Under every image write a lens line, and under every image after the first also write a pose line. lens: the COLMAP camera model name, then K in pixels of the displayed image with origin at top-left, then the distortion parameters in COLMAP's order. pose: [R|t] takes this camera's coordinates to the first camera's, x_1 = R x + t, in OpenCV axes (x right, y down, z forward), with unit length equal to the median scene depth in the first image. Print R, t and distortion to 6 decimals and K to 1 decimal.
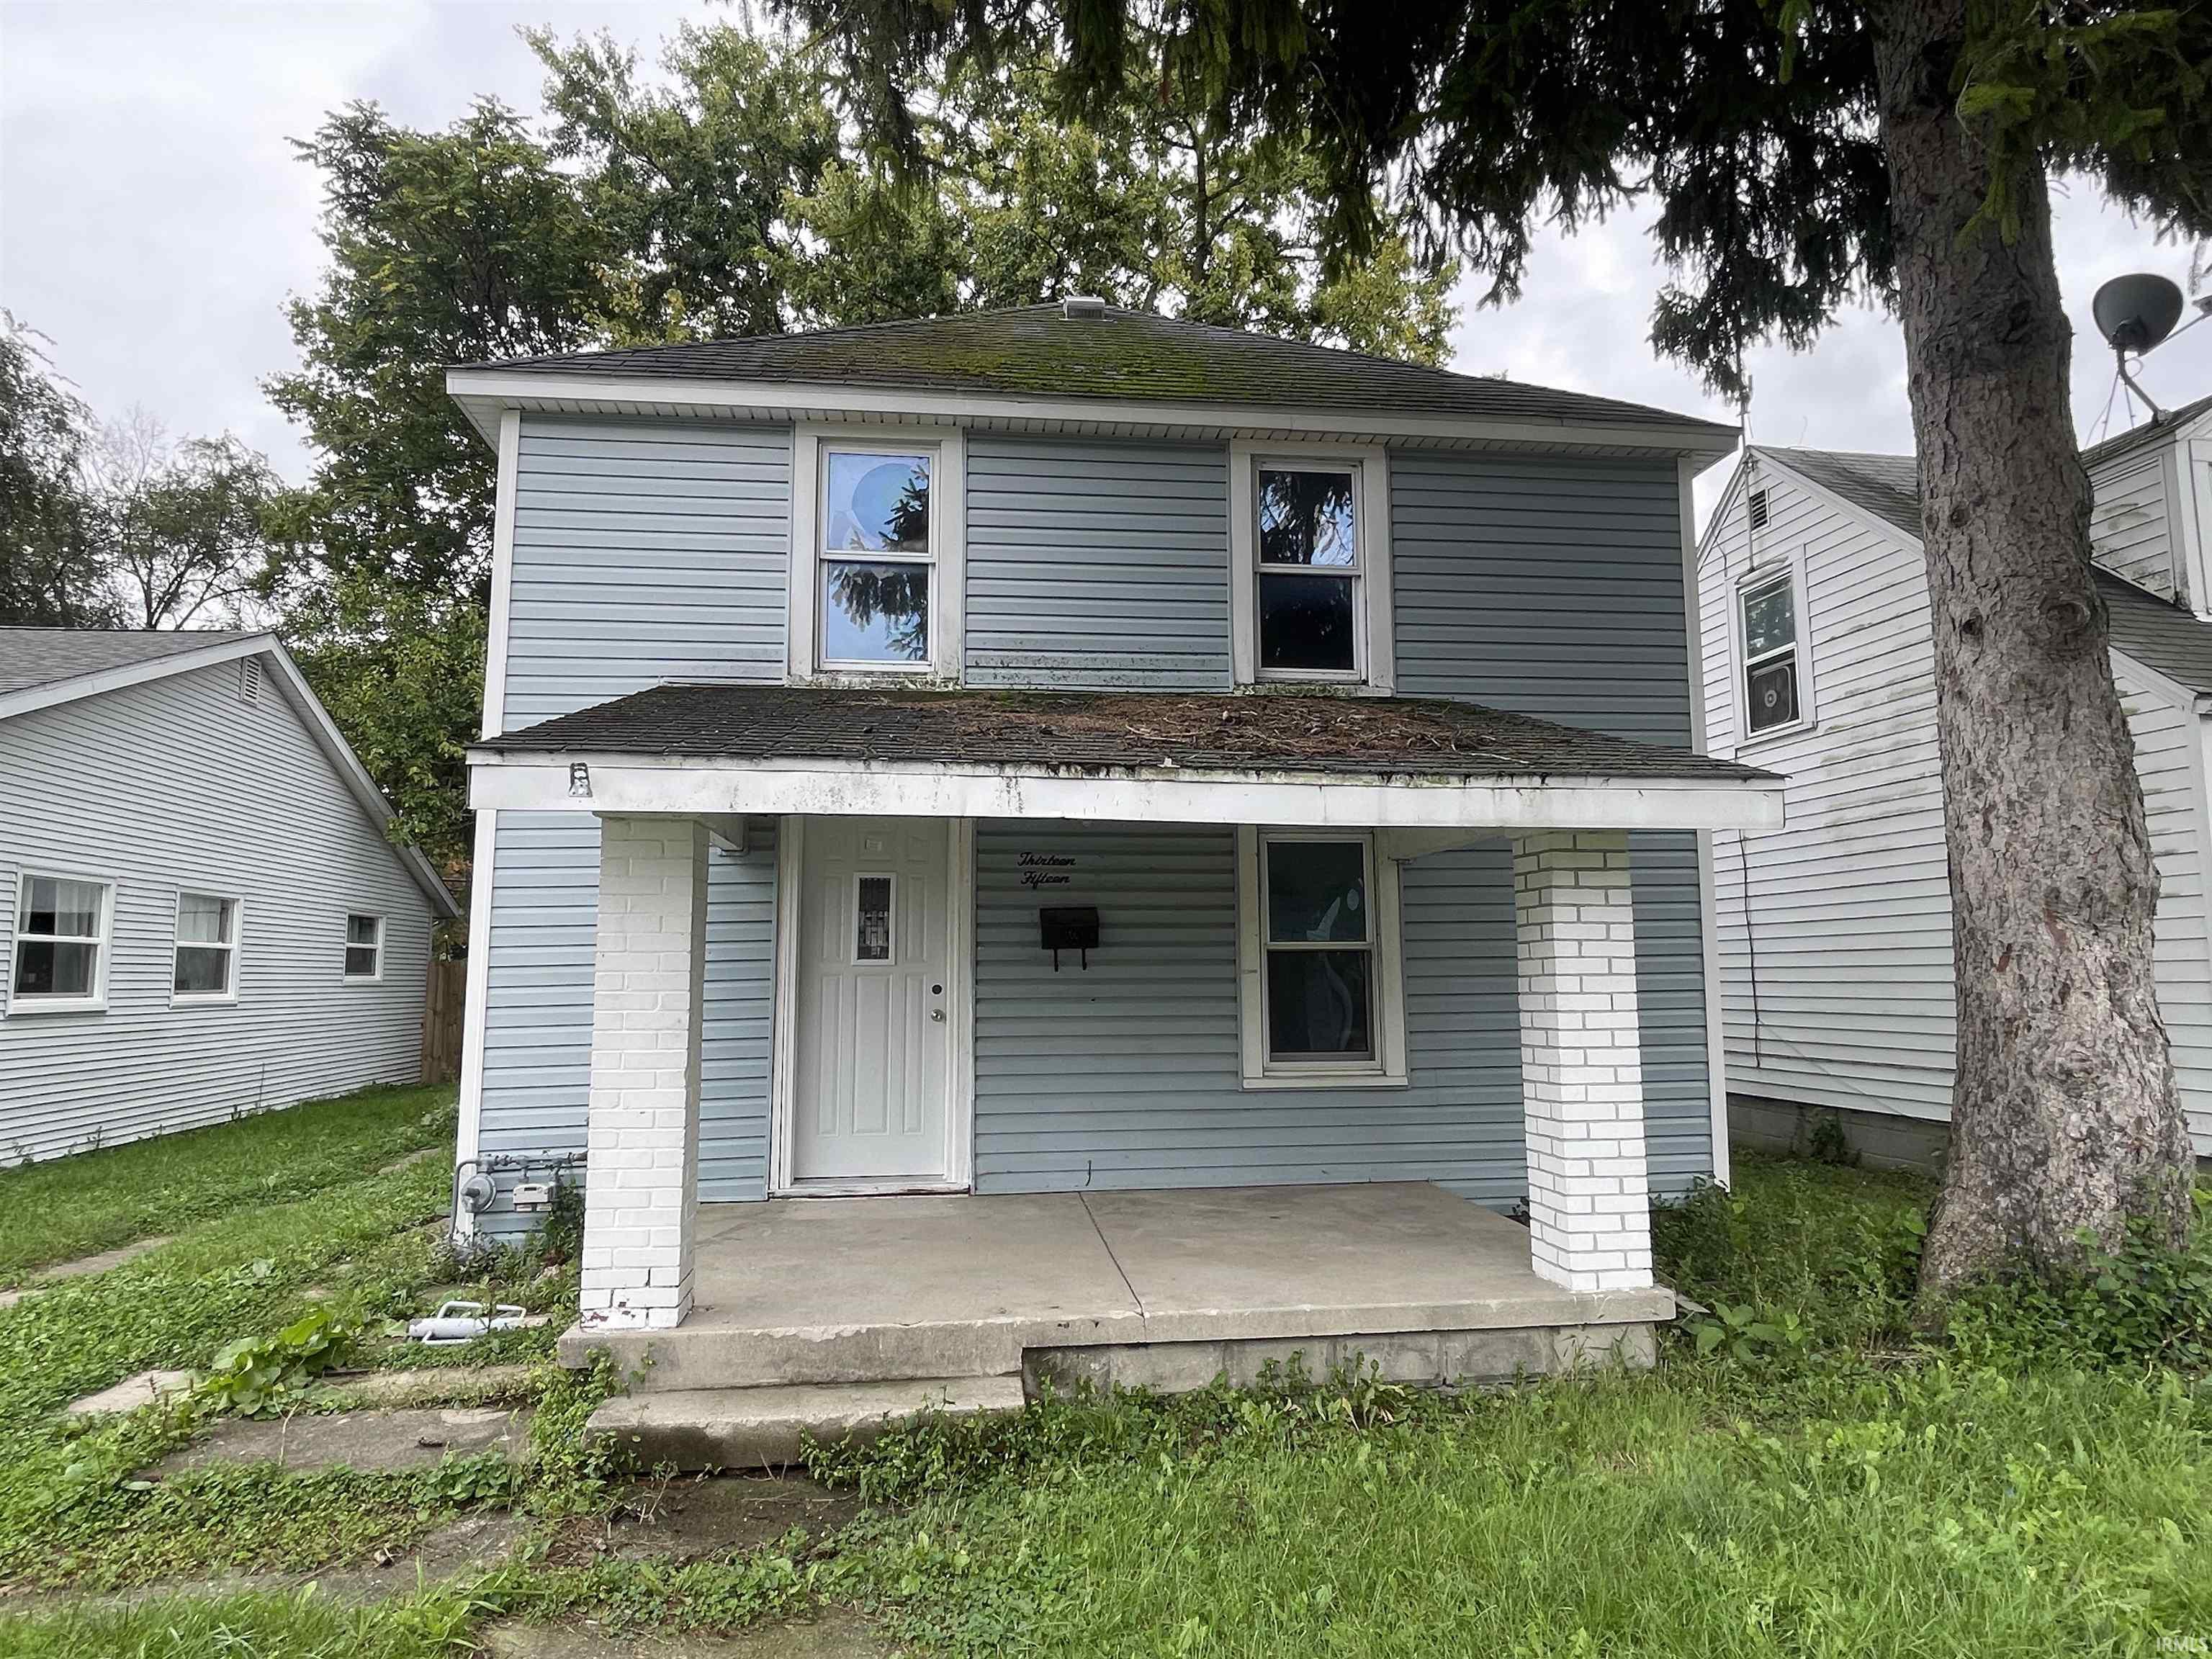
lens RADIAL K [[1287.6, 0, 1106.0], [0, 1287.6, 829.5], [0, 0, 1]] dist [-0.002107, 0.000474]
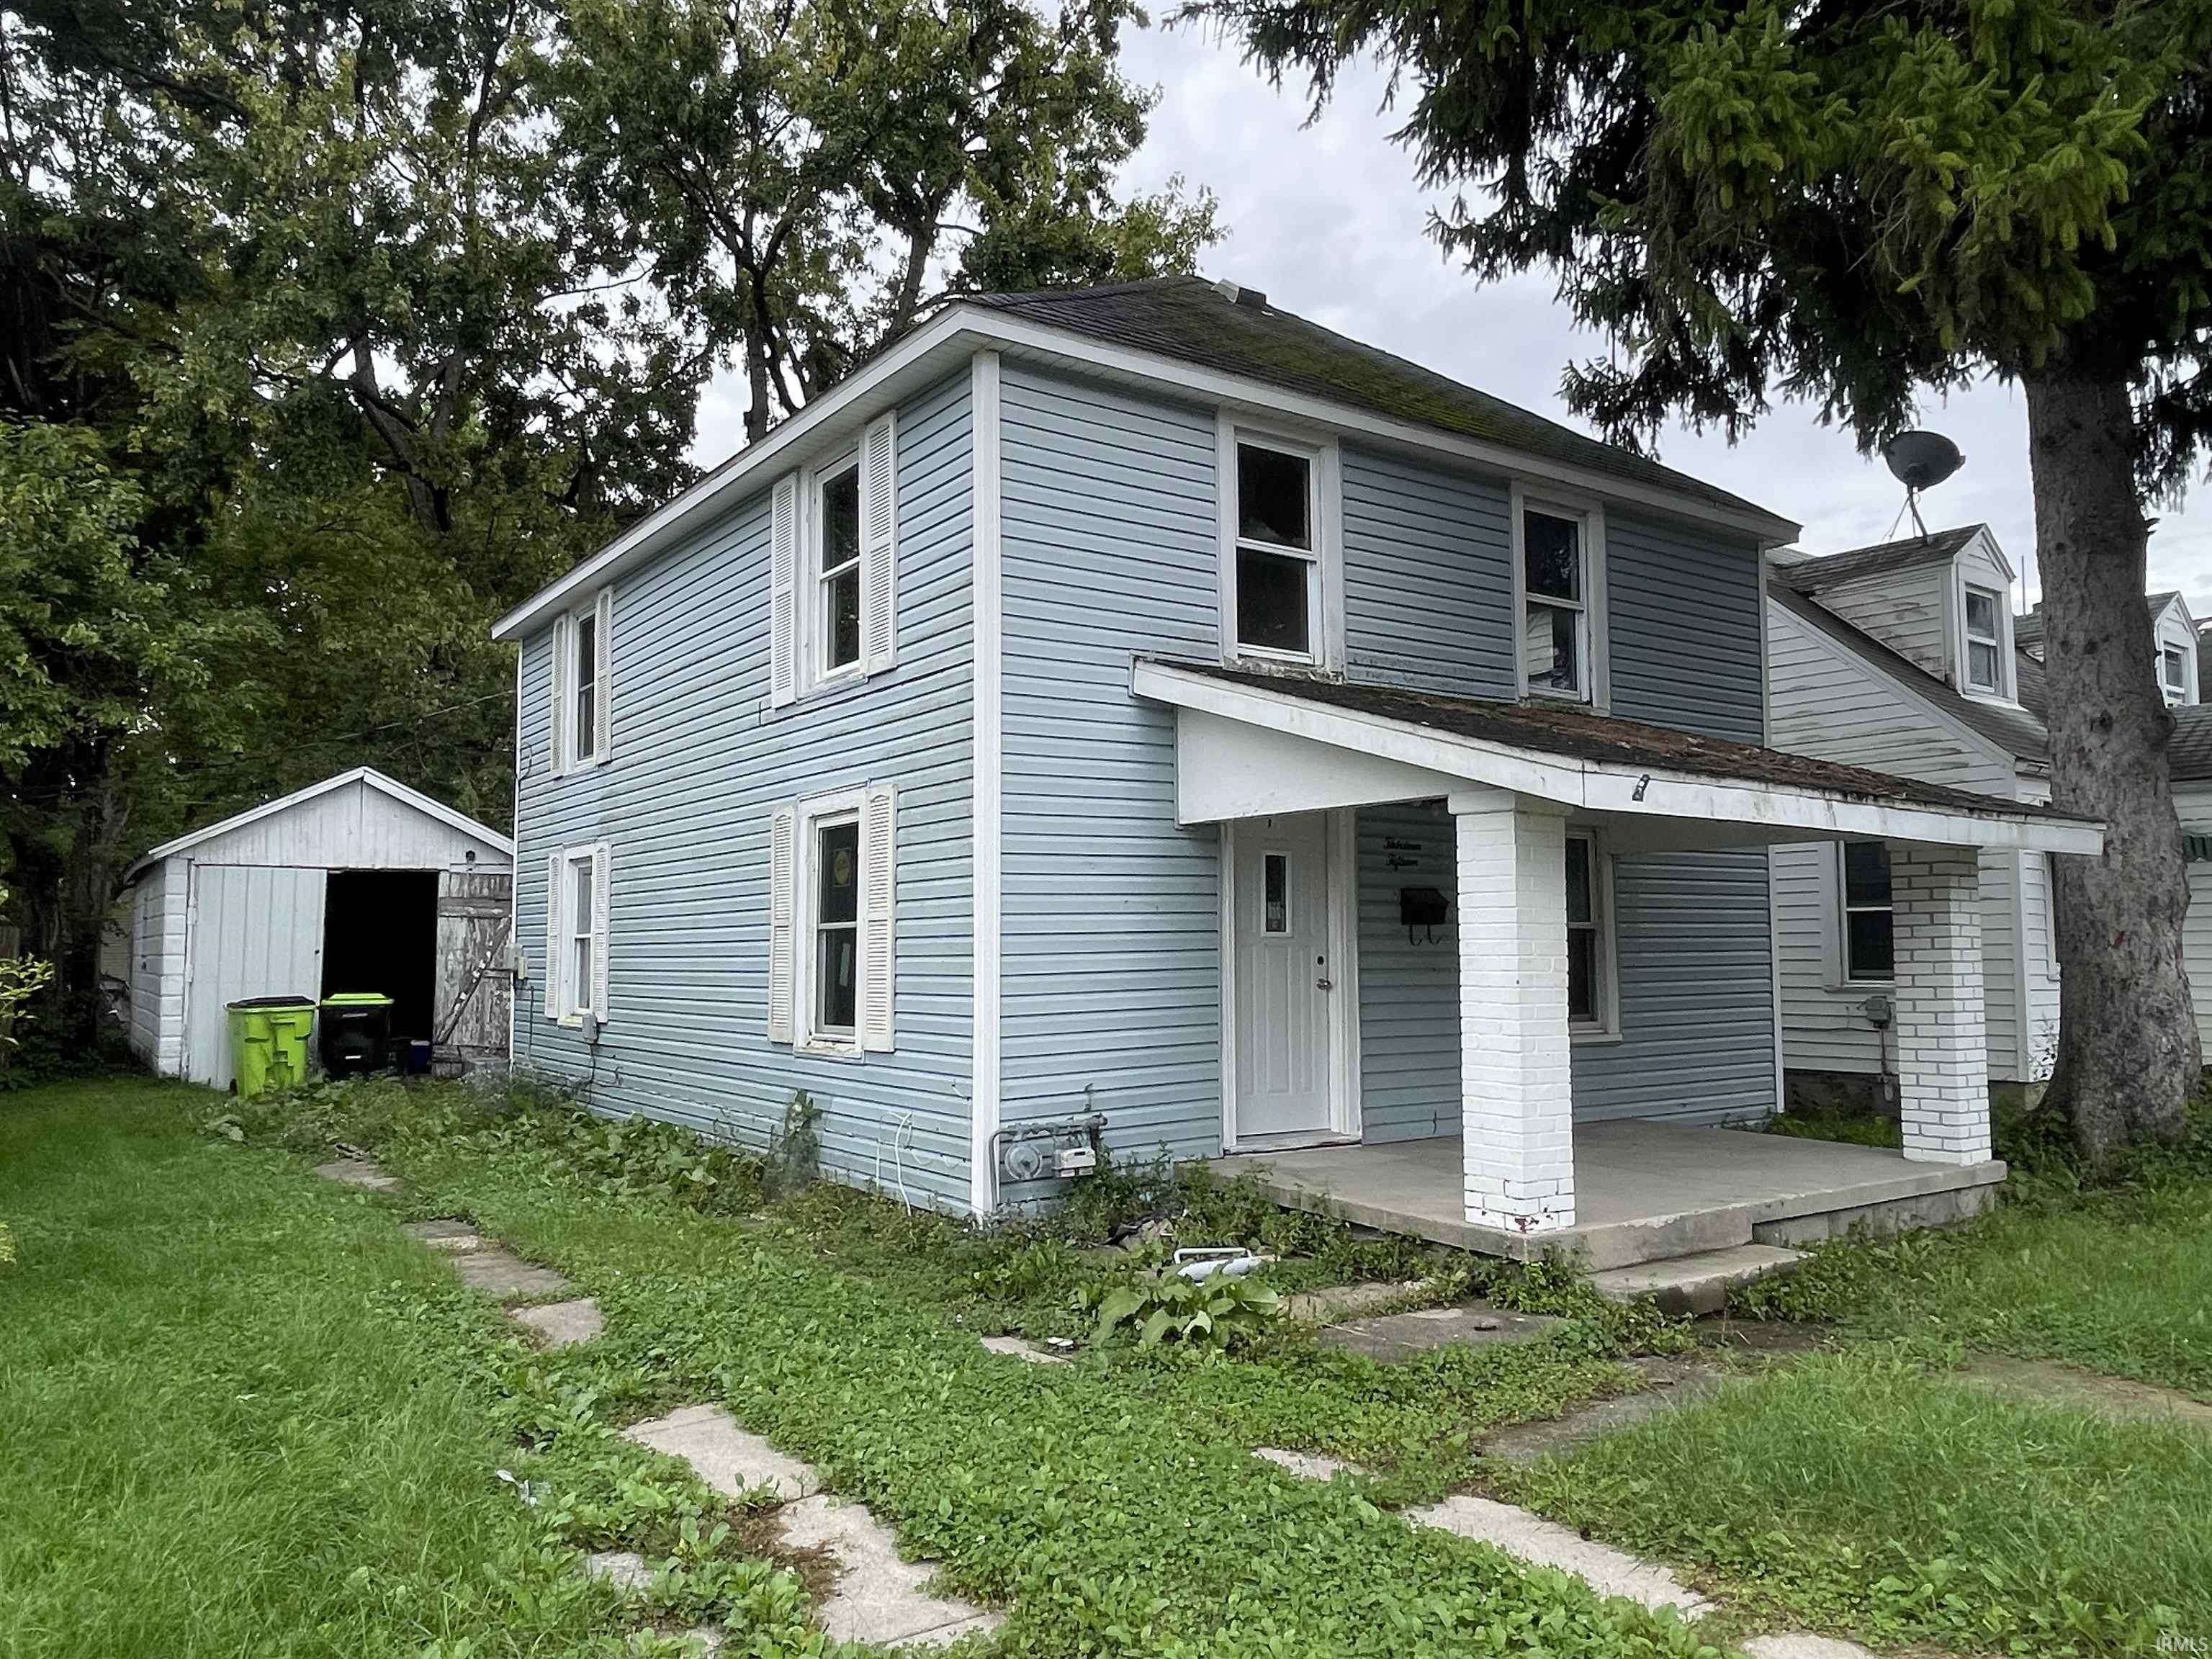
lens RADIAL K [[1532.8, 0, 1106.0], [0, 1532.8, 829.5], [0, 0, 1]] dist [-0.002409, -0.005499]
pose [[0.890302, 0.042749, 0.453359, -0.919195], [-0.055984, 0.998307, 0.015806, 0.004471], [-0.451915, -0.039453, 0.891188, -0.063967]]
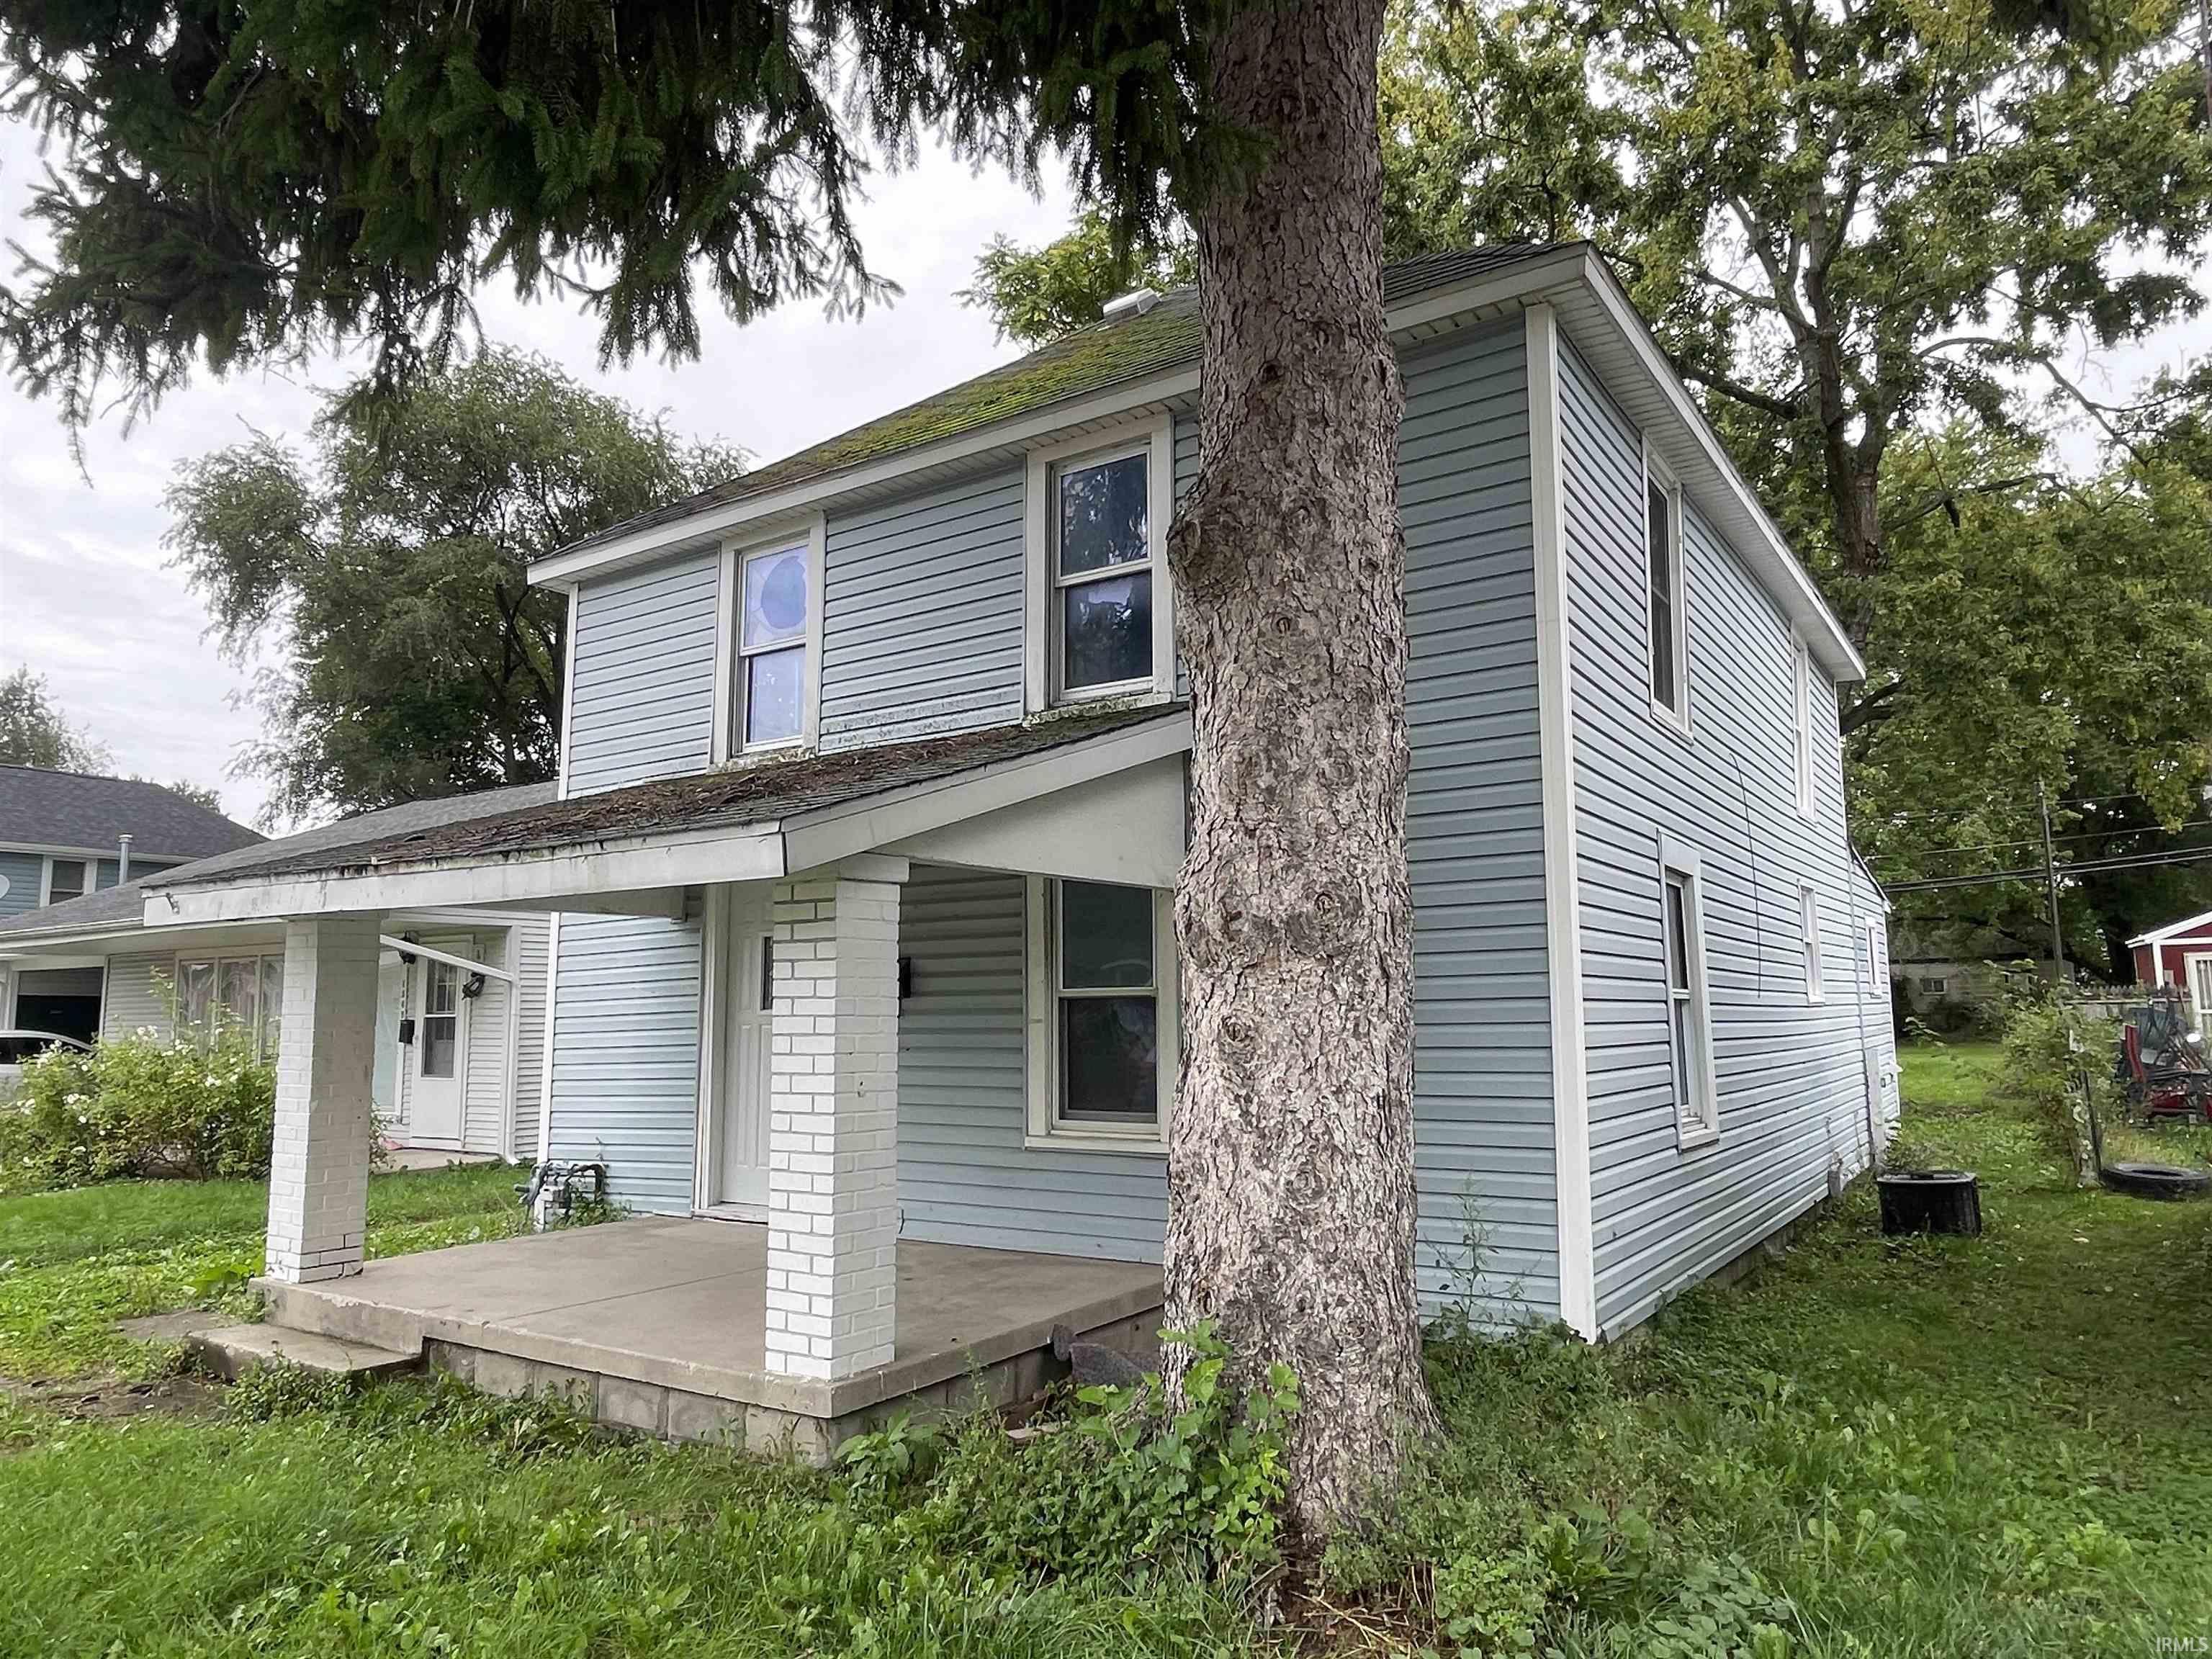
lens RADIAL K [[1469.0, 0, 1106.0], [0, 1469.0, 829.5], [0, 0, 1]] dist [0.003010, -0.001553]
pose [[0.742416, -0.084766, -0.664555, 0.918955], [0.081746, 0.996013, -0.035722, 0.014991], [0.664933, -0.027804, 0.746385, 0.259800]]
